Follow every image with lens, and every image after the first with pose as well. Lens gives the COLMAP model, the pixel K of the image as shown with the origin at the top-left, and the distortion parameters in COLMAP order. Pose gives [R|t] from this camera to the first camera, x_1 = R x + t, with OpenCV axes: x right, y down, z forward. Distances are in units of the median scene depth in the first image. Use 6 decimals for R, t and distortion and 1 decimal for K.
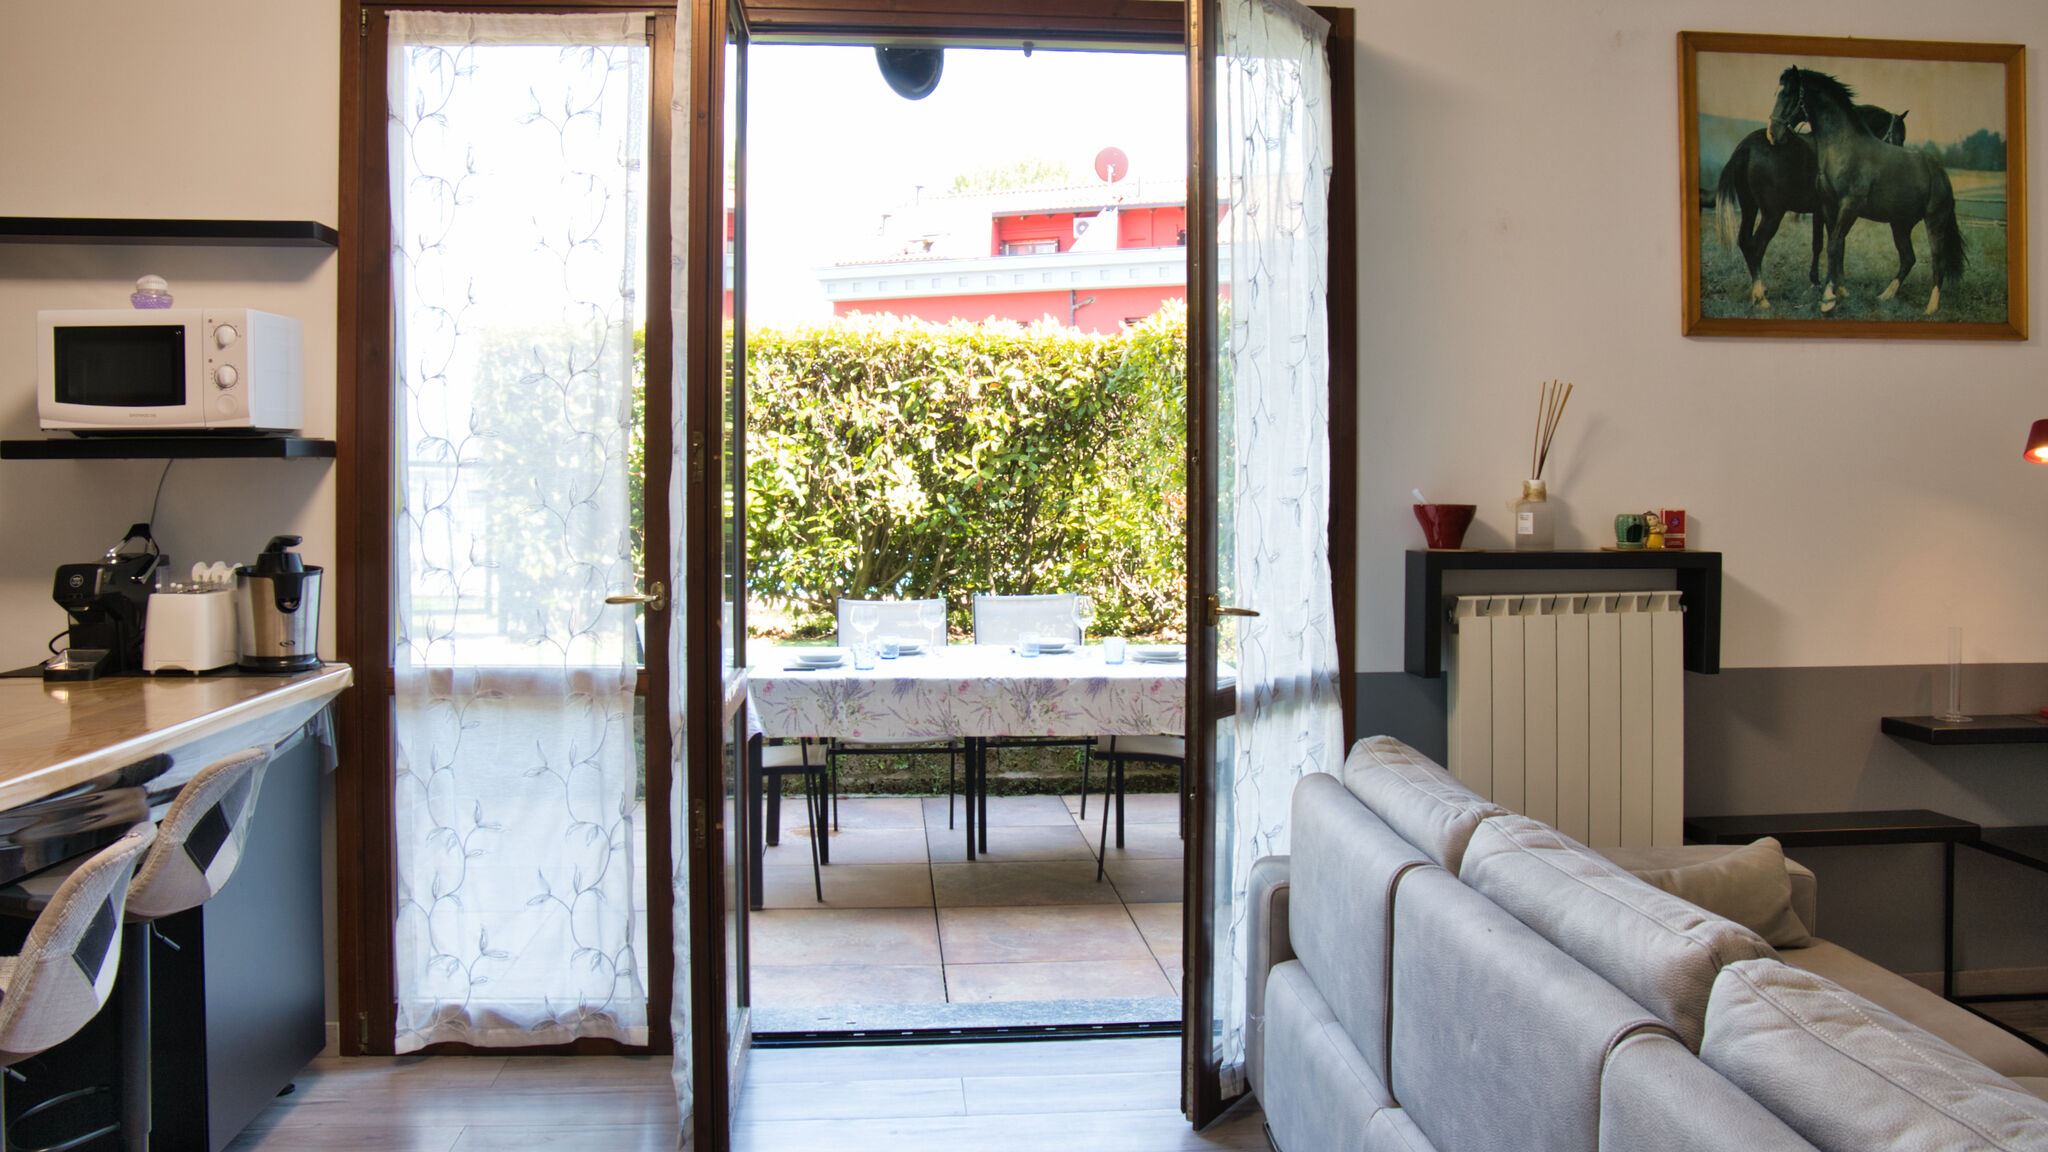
lens RADIAL K [[1566.6, 0, 1027.0], [0, 1566.6, 506.4], [0, 0, 1]] dist [-0.137782, 0.113431]
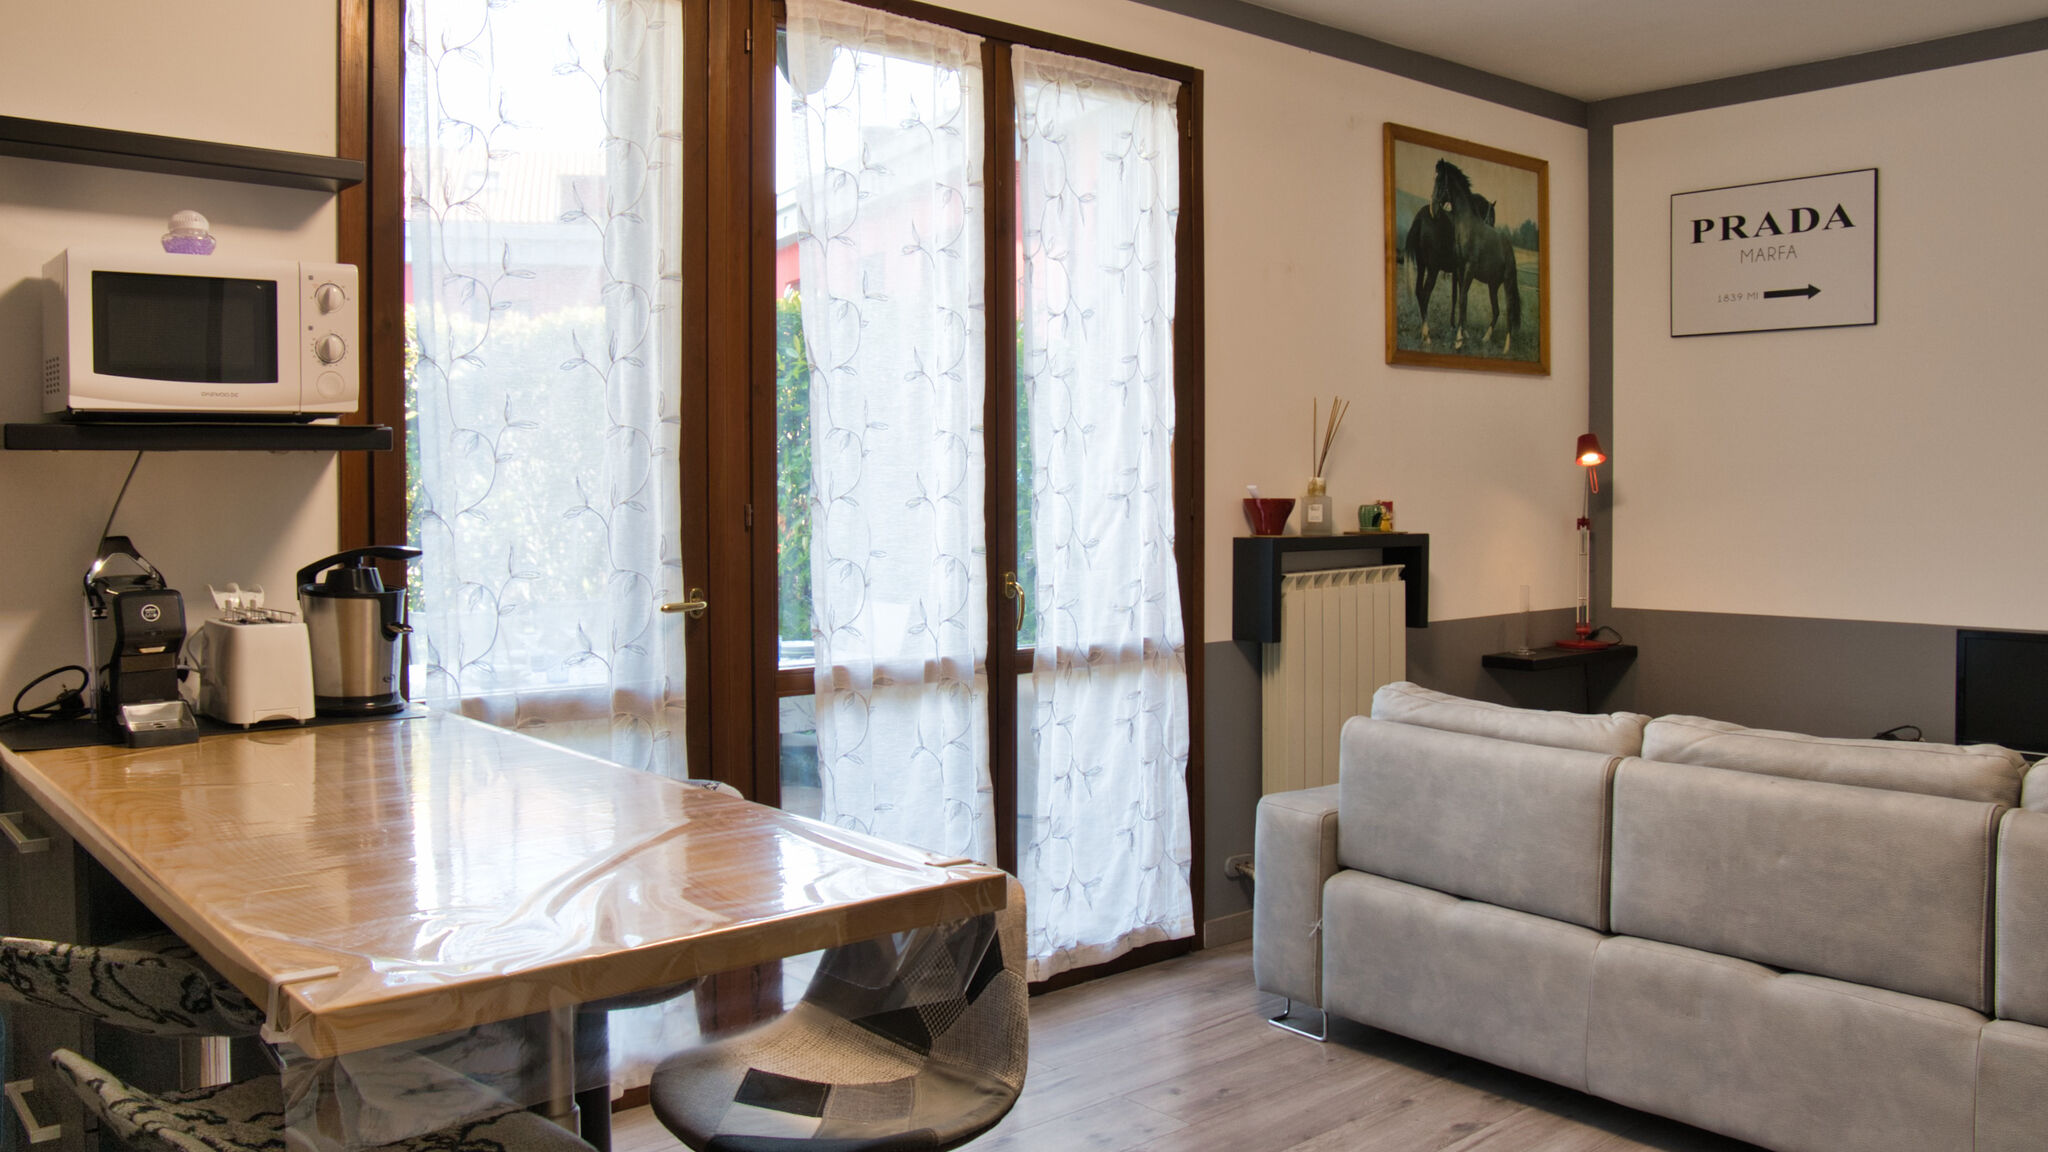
lens RADIAL K [[1584.0, 0, 945.0], [0, 1584.0, 518.3], [0, 0, 1]] dist [-0.125776, 0.095309]
pose [[0.835537, -0.013532, 0.549267, -0.586432], [0.005233, 0.999847, 0.016672, -0.006903], [-0.549409, -0.011056, 0.835480, 0.115344]]
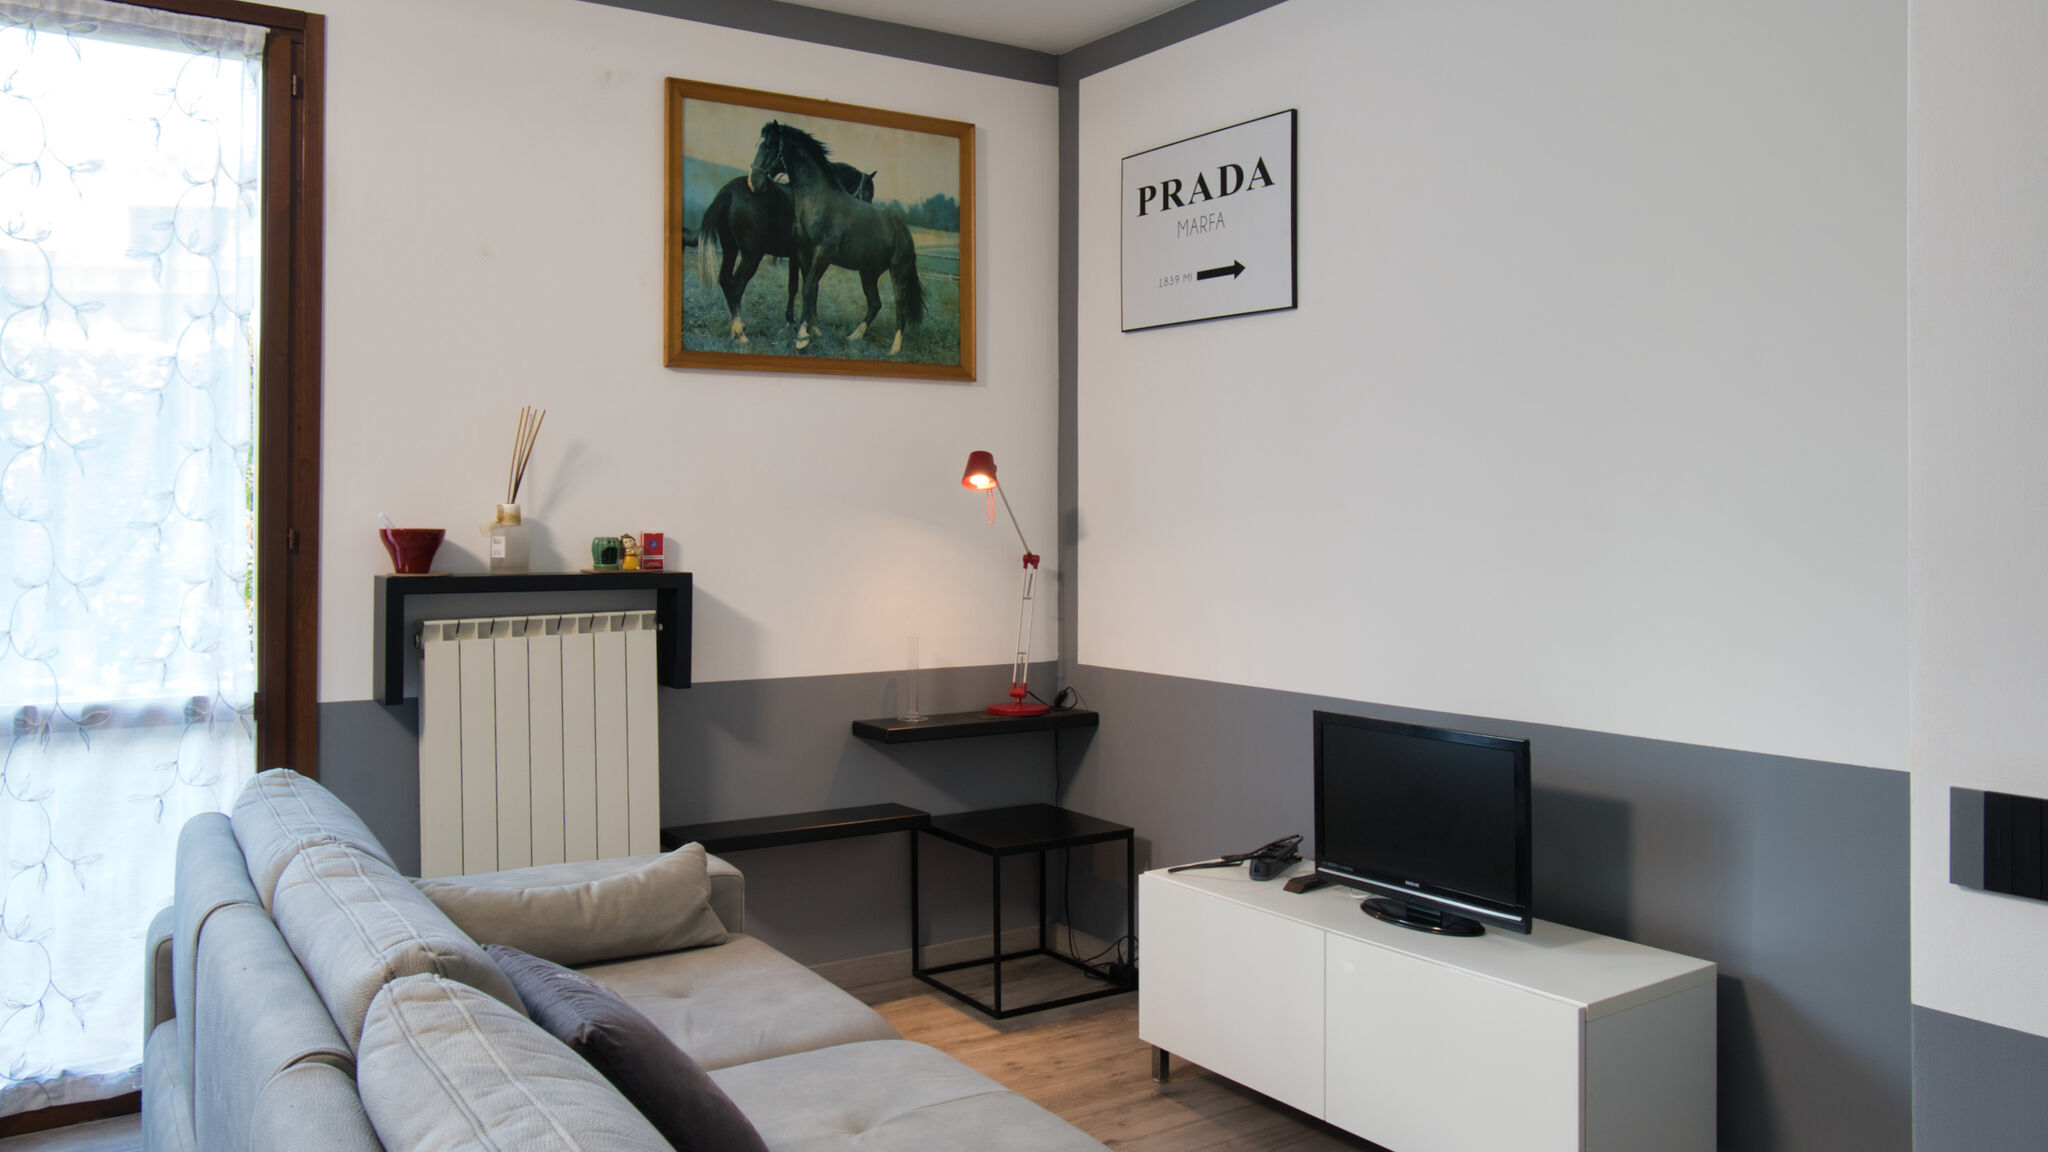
lens RADIAL K [[1547.8, 0, 1023.0], [0, 1547.8, 500.1], [0, 0, 1]] dist [-0.114357, 0.129140]
pose [[0.879745, 0.005440, 0.475415, 0.143701], [0.002832, 0.999857, -0.016682, -0.001793], [-0.475438, 0.016022, 0.879603, -0.041241]]
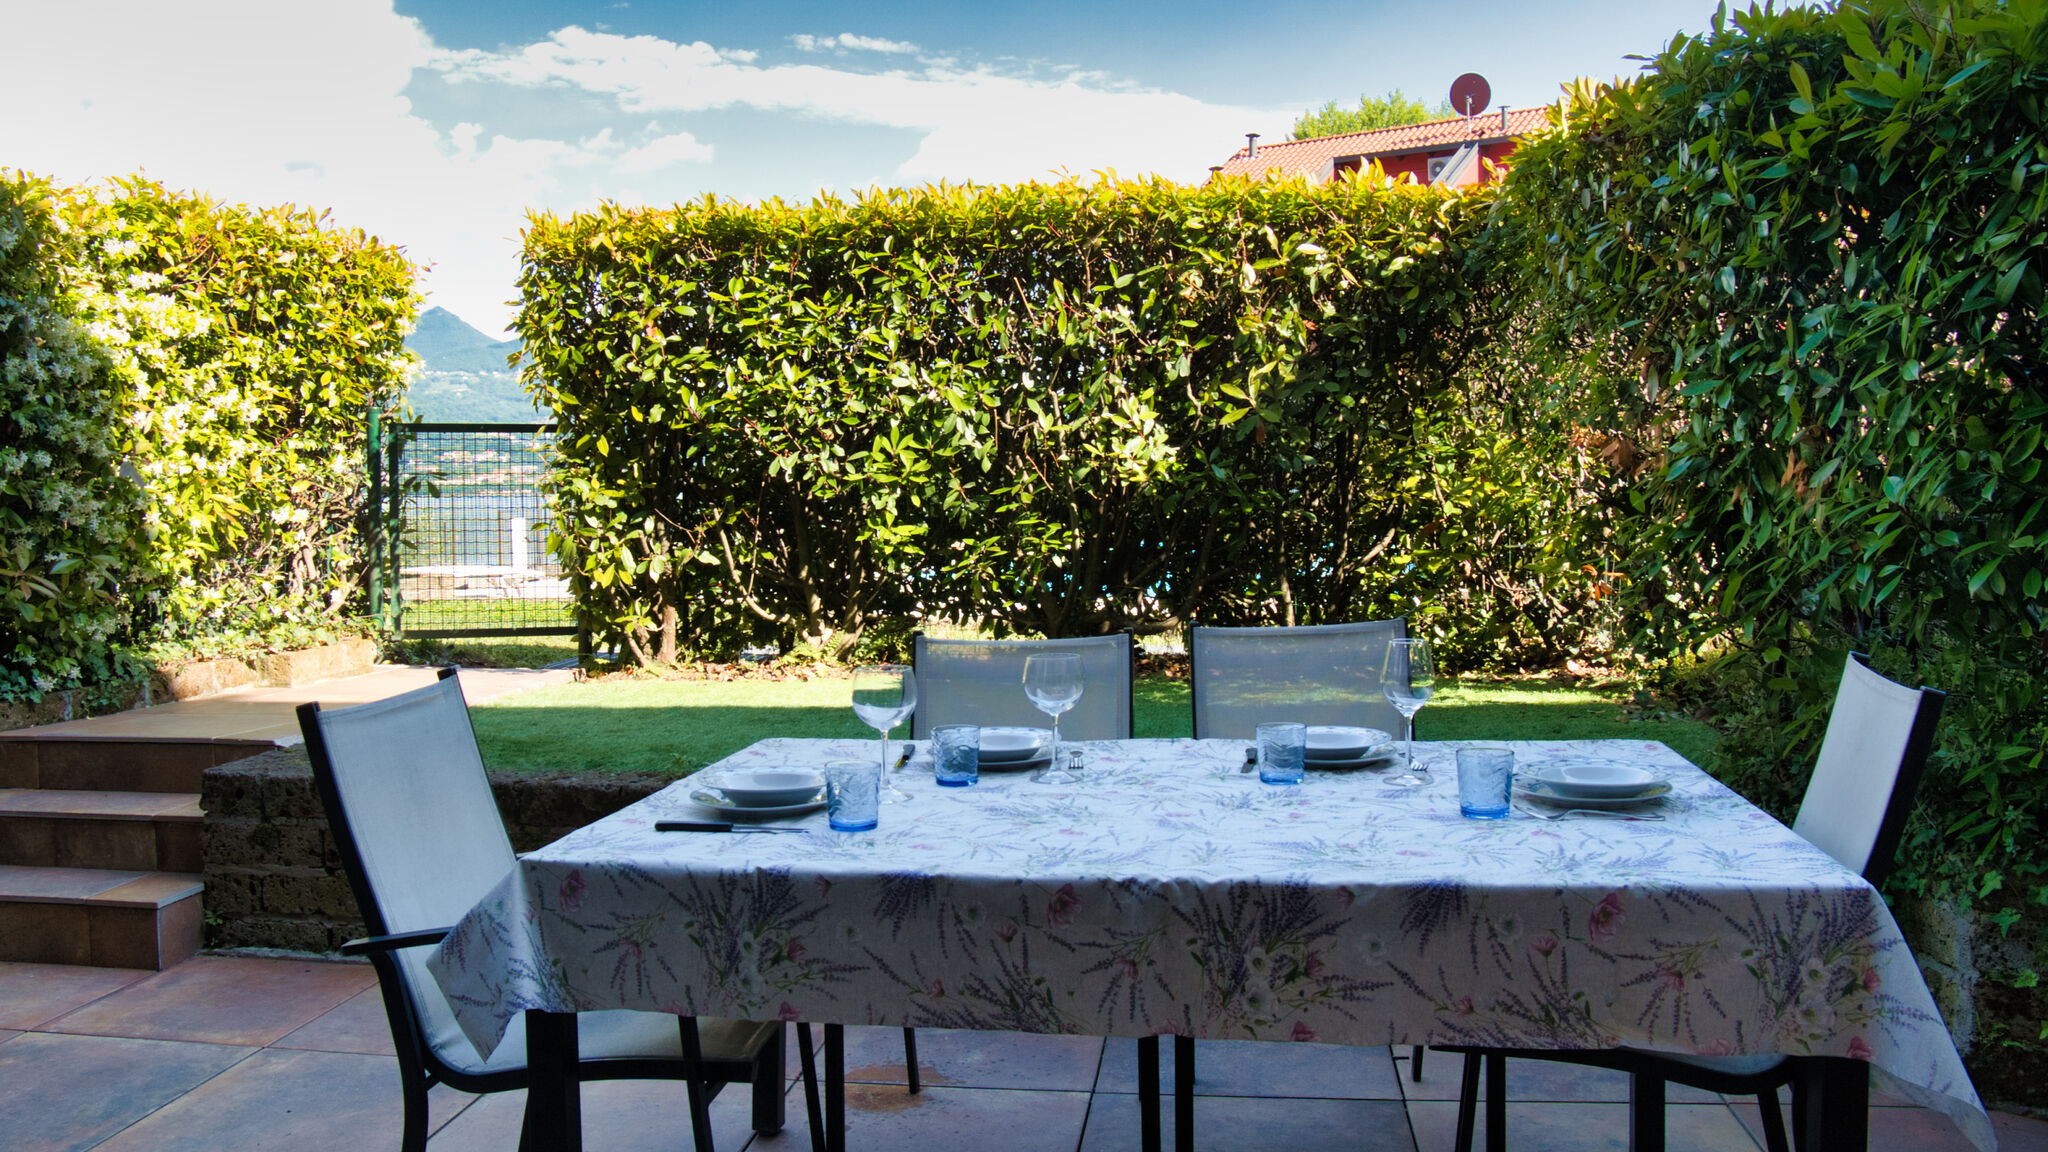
lens RADIAL K [[1566.6, 0, 1027.0], [0, 1566.6, 506.4], [0, 0, 1]] dist [-0.137782, 0.113431]
pose [[0.973321, -0.017677, -0.228766, 0.047587], [0.019085, 0.999810, 0.003946, 0.026890], [0.228653, -0.008207, 0.973473, 0.835074]]
